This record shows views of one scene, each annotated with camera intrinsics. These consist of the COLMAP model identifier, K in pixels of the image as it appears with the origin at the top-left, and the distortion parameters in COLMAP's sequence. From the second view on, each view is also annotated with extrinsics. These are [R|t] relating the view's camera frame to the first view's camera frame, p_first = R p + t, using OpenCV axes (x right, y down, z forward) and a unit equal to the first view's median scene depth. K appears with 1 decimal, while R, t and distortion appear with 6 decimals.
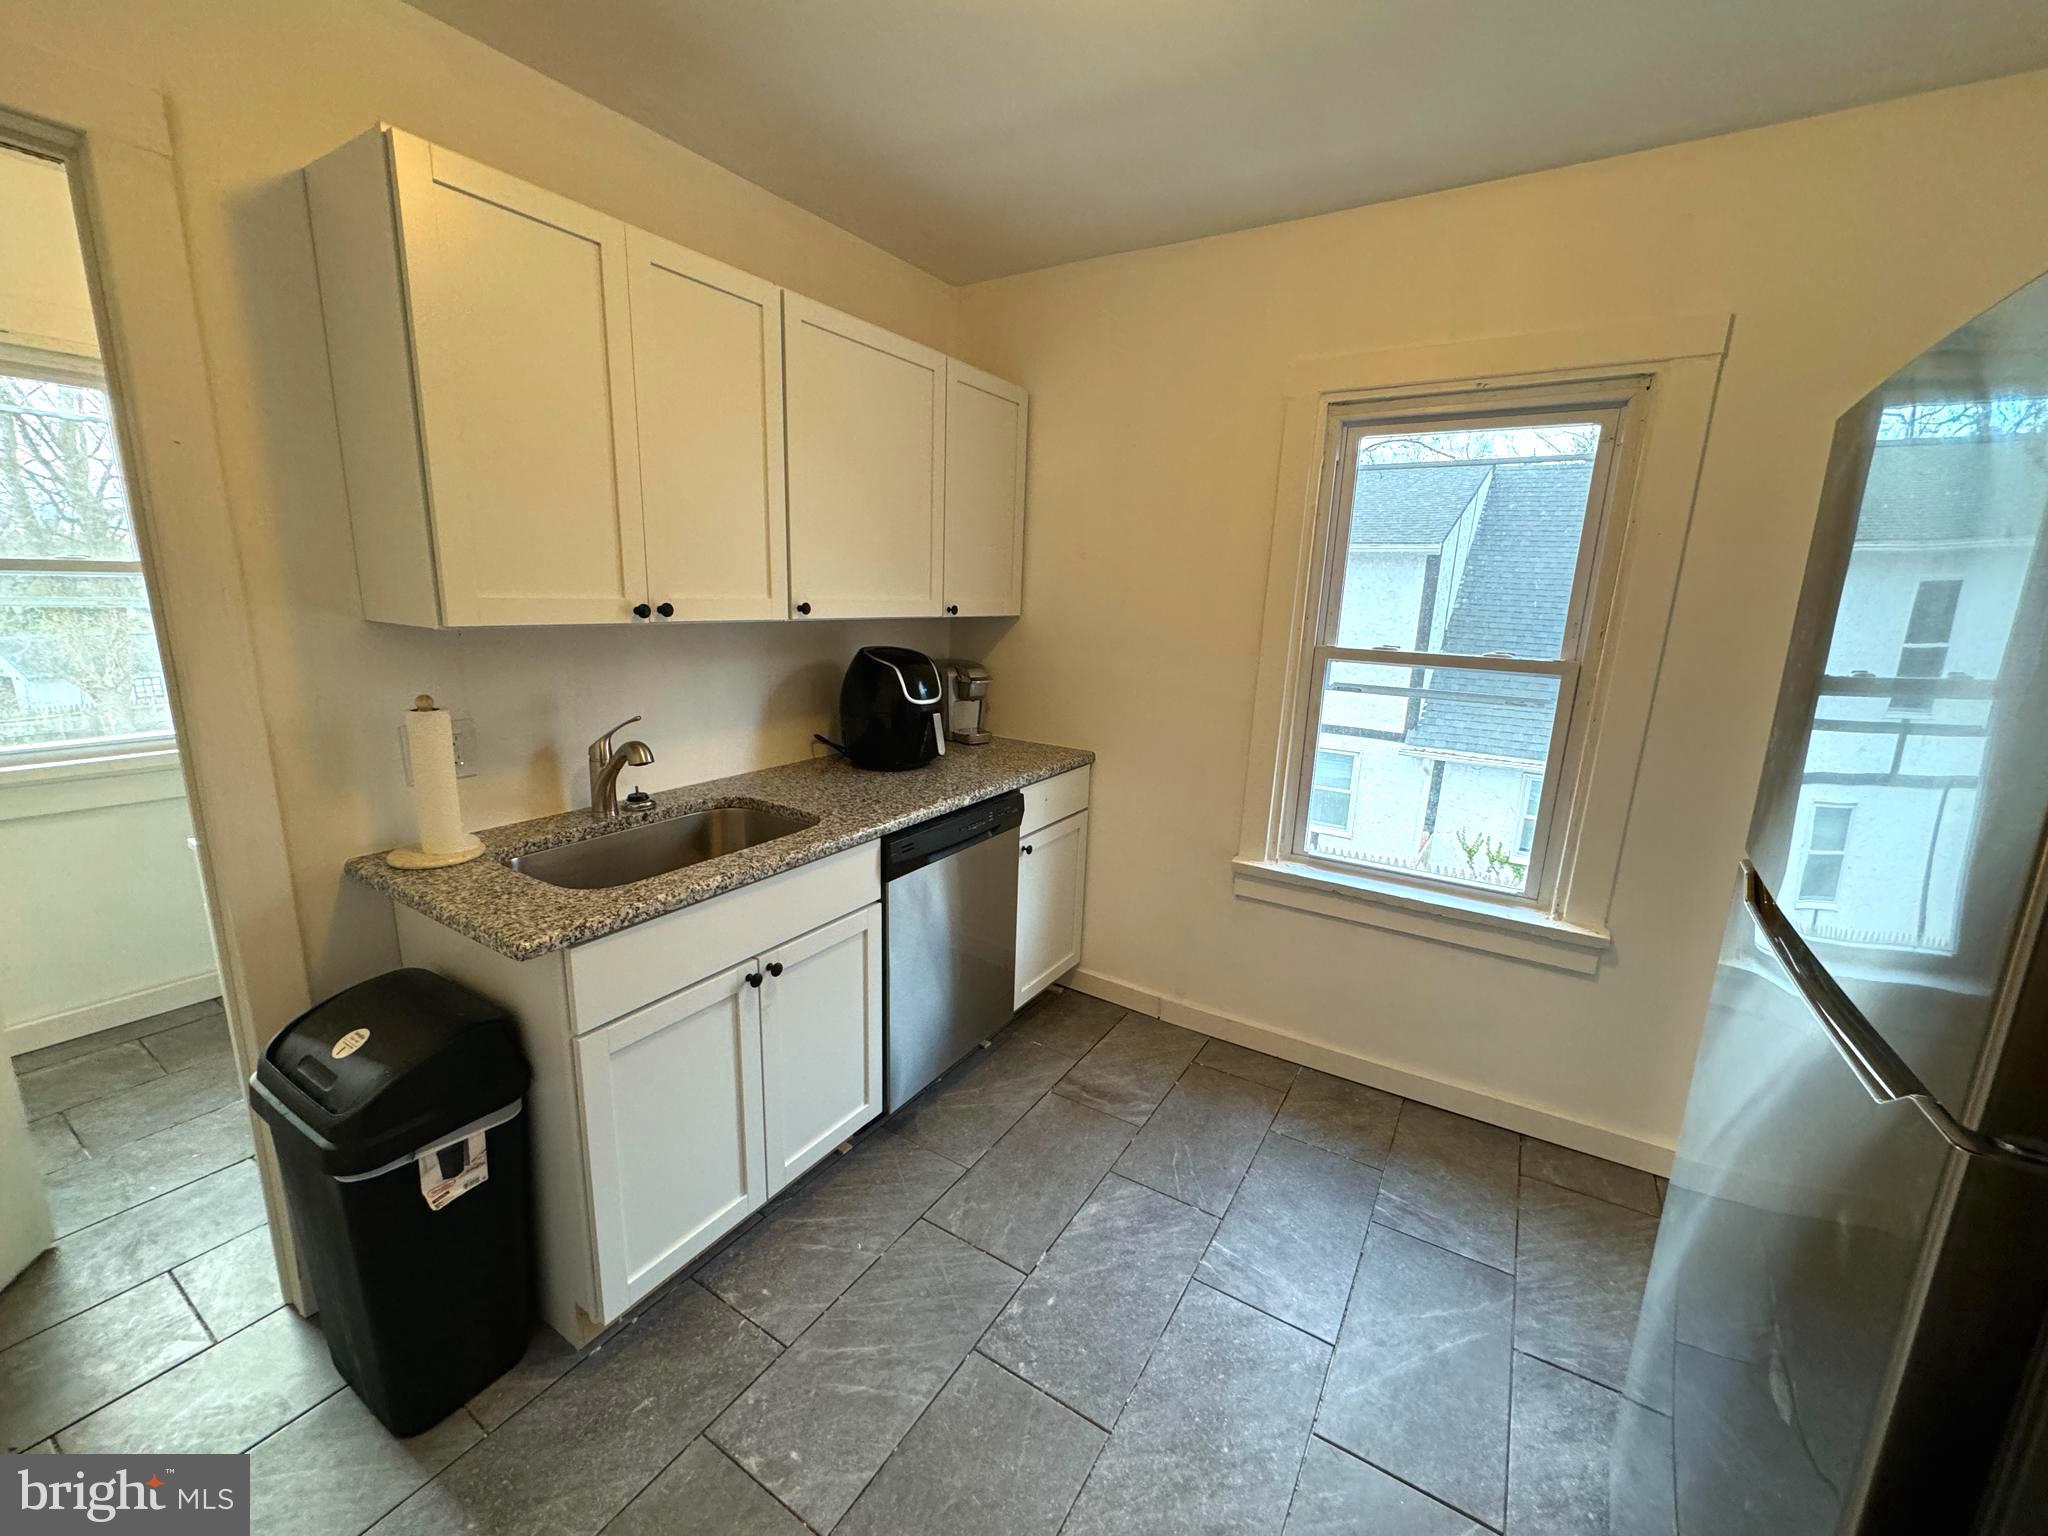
lens RADIAL K [[812.2, 0, 1024.0], [0, 812.2, 768.0], [0, 0, 1]] dist [-0.001885, 0.000120]
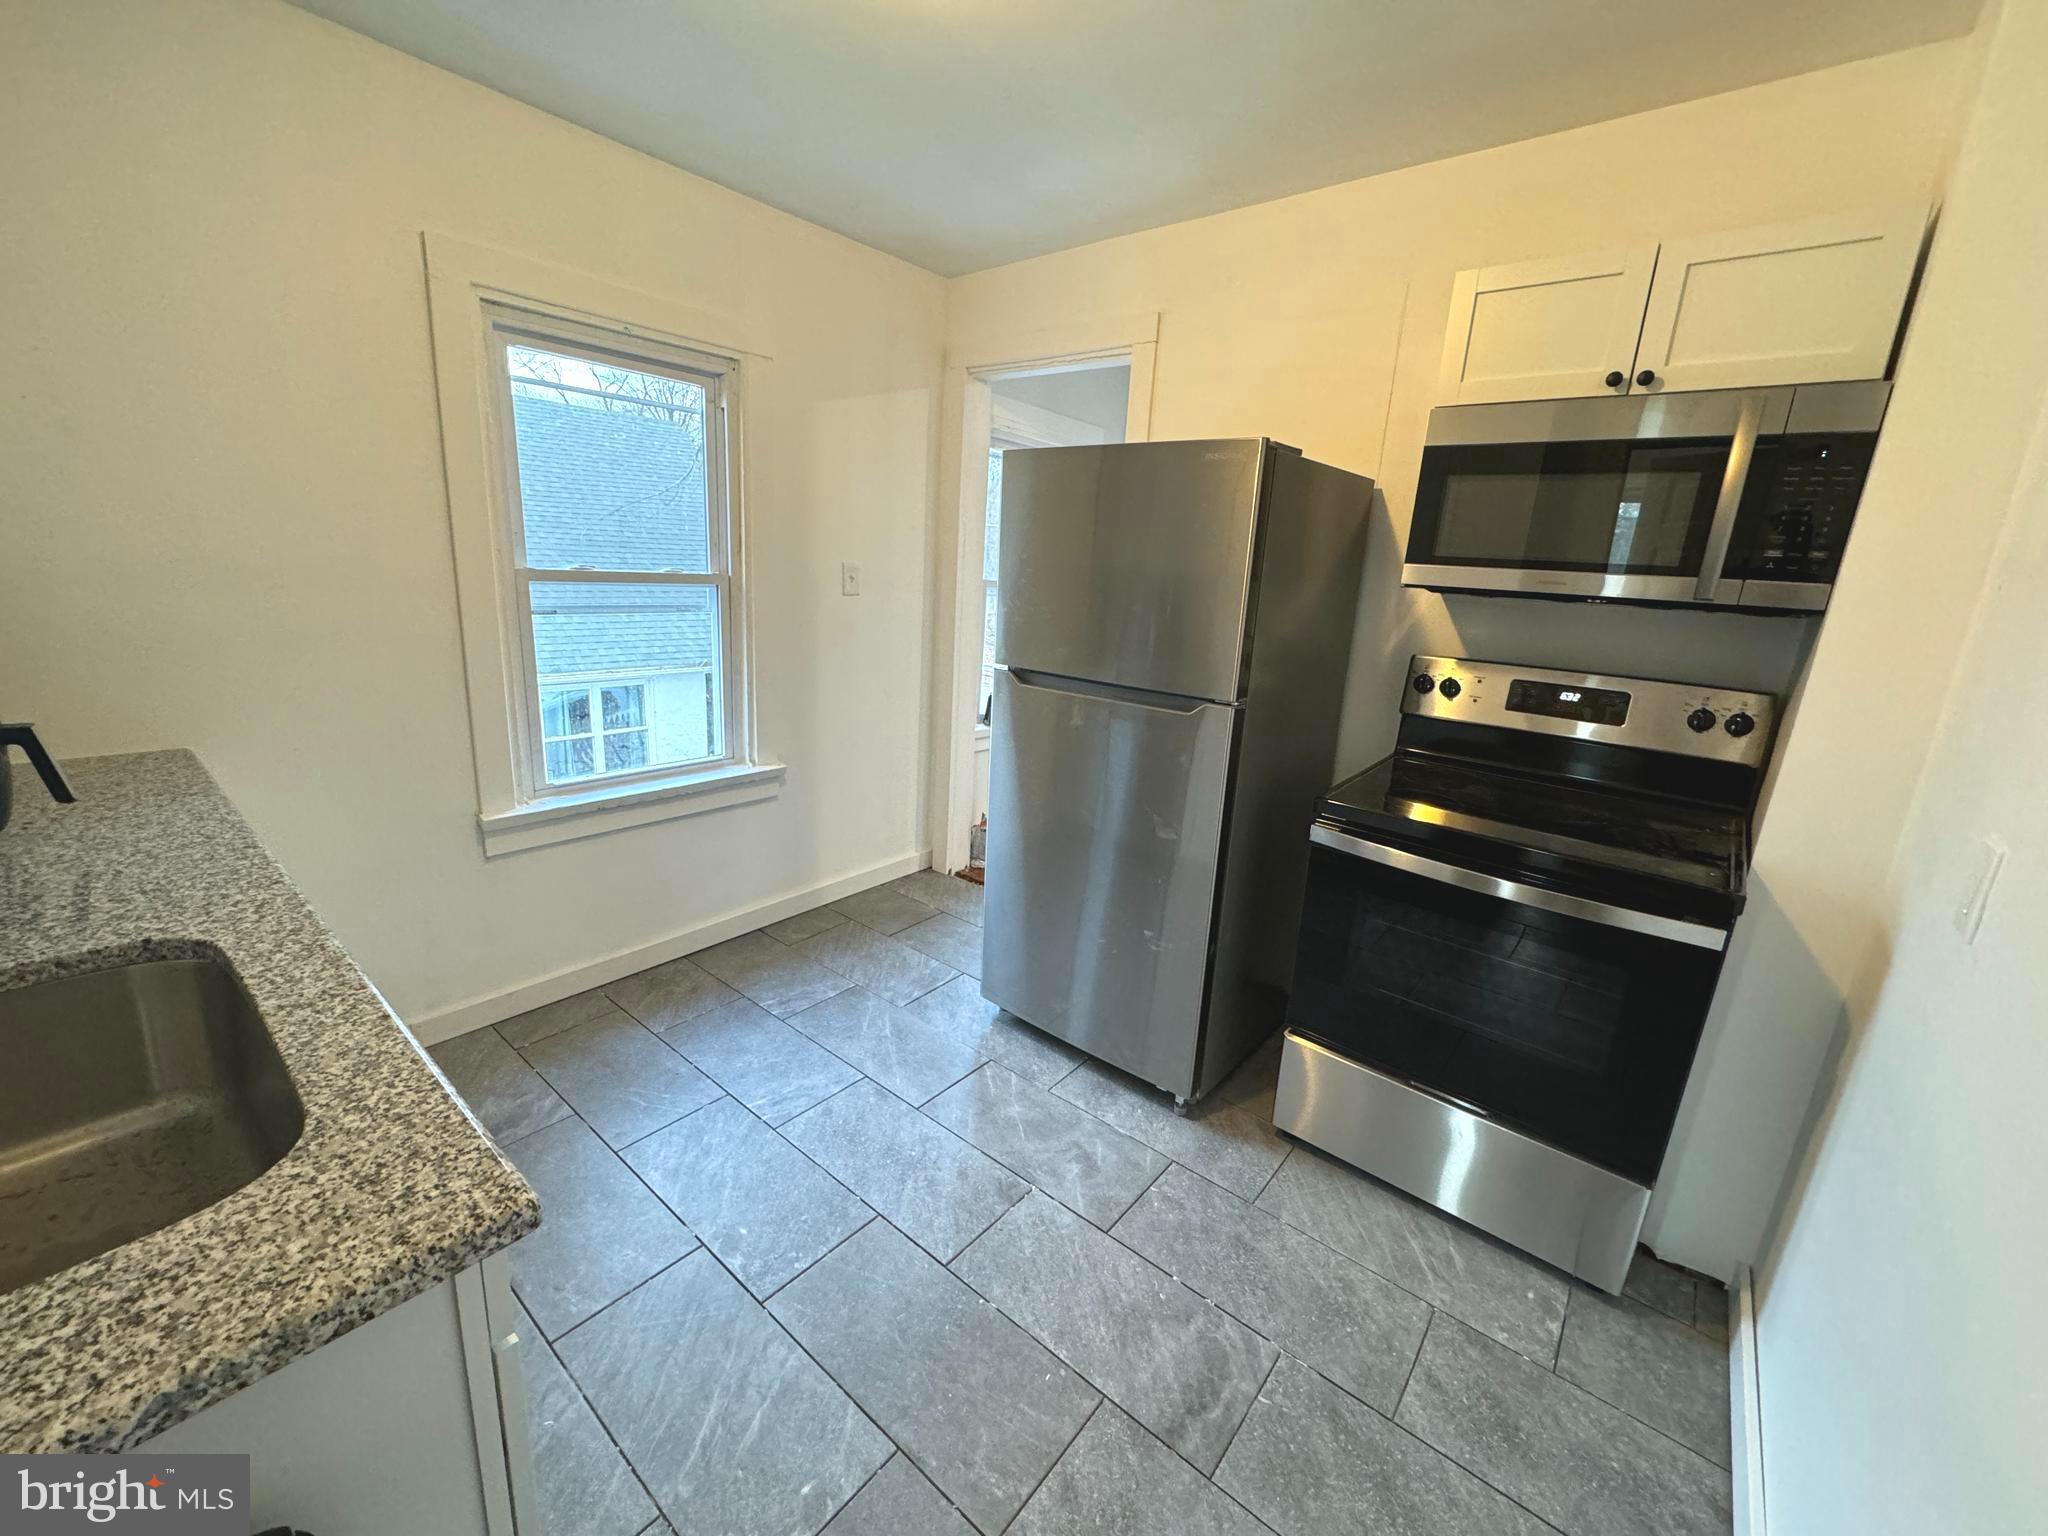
lens RADIAL K [[812.2, 0, 1024.0], [0, 812.2, 768.0], [0, 0, 1]] dist [-0.001885, 0.000120]
pose [[0.128612, -0.270416, 0.954114, -0.623186], [0.162934, 0.954792, 0.248645, -0.079611], [-0.978219, 0.123478, 0.166858, 0.349740]]
